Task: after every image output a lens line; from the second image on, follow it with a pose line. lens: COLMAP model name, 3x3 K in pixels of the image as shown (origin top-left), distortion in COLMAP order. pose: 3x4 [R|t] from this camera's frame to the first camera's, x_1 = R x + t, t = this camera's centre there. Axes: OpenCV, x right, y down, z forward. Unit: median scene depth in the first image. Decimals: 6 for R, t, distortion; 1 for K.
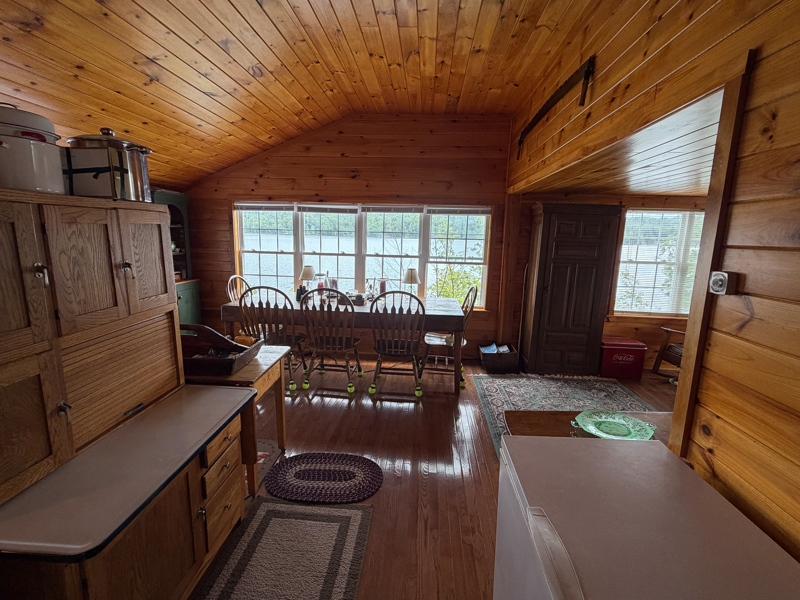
lens RADIAL K [[370.9, 0, 395.8], [0, 370.9, 302.5], [0, 0, 1]] dist [0.002207, -0.000567]
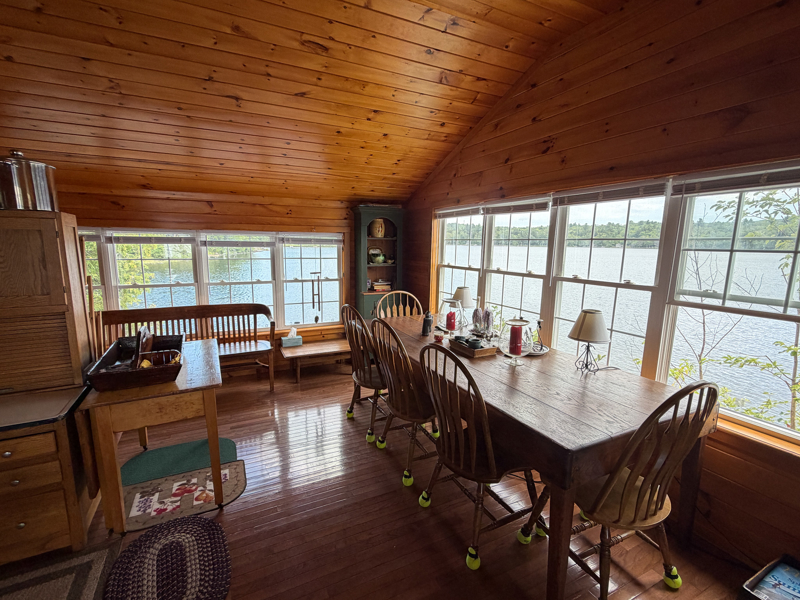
lens RADIAL K [[370.9, 0, 396.9], [0, 370.9, 301.5], [0, 0, 1]] dist [0.002207, -0.000567]
pose [[0.513727, 0.115987, -0.850078, 0.360586], [-0.155343, 0.987018, 0.040794, -0.091820], [0.843773, 0.111097, 0.525075, 0.579277]]
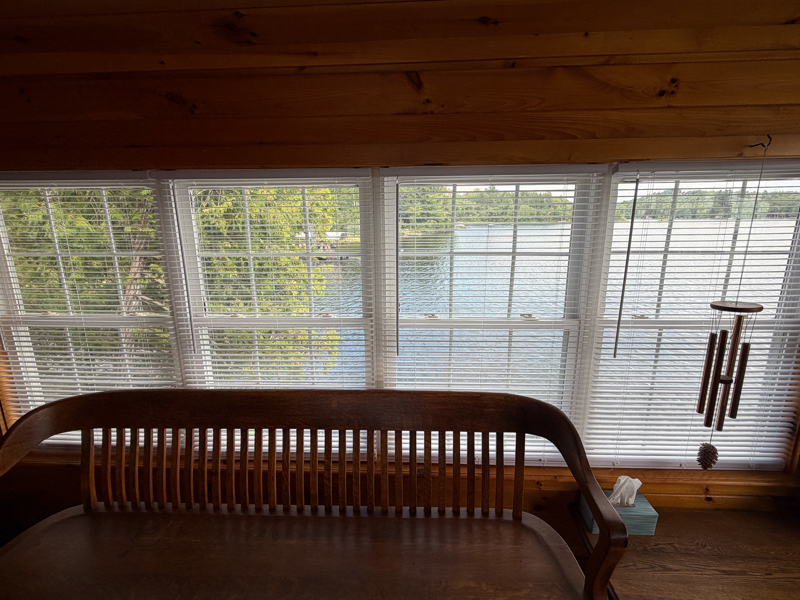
lens RADIAL K [[370.9, 0, 396.7], [0, 370.9, 303.0], [0, 0, 1]] dist [0.002207, -0.000567]
pose [[0.024533, 0.190117, -0.981455, -0.435820], [-0.172051, 0.967905, 0.183192, -0.104814], [0.984783, 0.164366, 0.056456, 0.648843]]
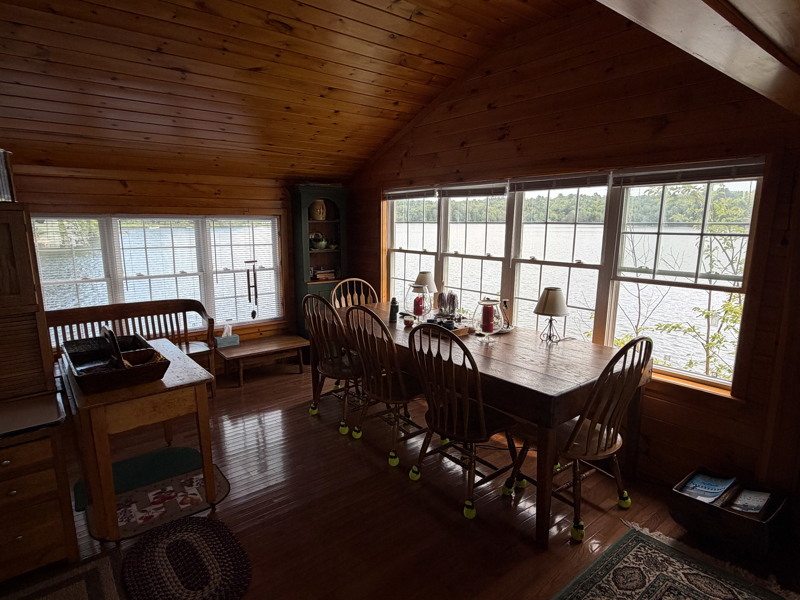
lens RADIAL K [[451.6, 0, 394.1], [0, 451.6, 303.7], [0, 0, 1]] dist [0.001660, -0.000638]
pose [[0.680479, 0.108562, -0.724681, 0.411204], [-0.118266, 0.992270, 0.037596, -0.072283], [0.723161, 0.060122, 0.688058, 0.405548]]
